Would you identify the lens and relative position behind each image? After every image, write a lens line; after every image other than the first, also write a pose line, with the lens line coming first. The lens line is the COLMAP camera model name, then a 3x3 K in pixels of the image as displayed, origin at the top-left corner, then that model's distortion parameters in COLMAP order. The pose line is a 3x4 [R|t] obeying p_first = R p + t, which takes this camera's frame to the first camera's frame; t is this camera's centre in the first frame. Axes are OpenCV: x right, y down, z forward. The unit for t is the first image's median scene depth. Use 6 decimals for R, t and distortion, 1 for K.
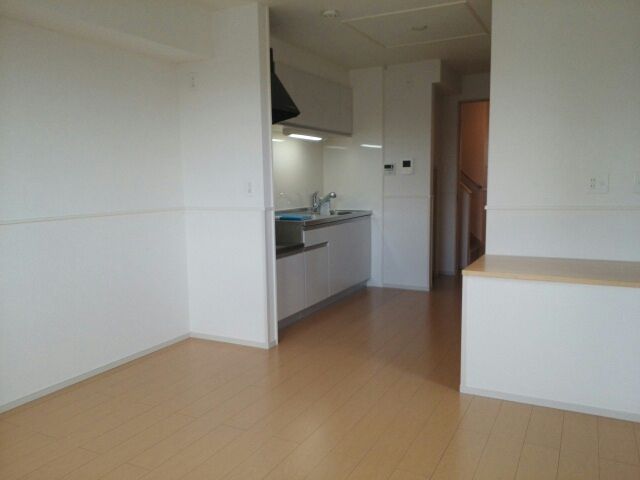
lens RADIAL K [[526.9, 0, 311.3], [0, 526.9, 242.2], [0, 0, 1]] dist [0.134579, -0.171922]
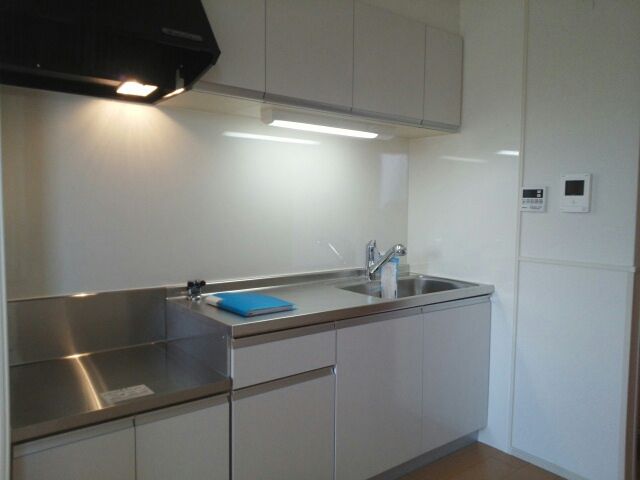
lens RADIAL K [[504.7, 0, 319.0], [0, 504.7, 238.9], [0, 0, 1]] dist [0.012002, -0.008457]
pose [[0.911887, 0.050717, -0.407295, 0.157151], [-0.071242, 0.996832, -0.035375, -0.076195], [0.404210, 0.061275, 0.912611, 0.537850]]
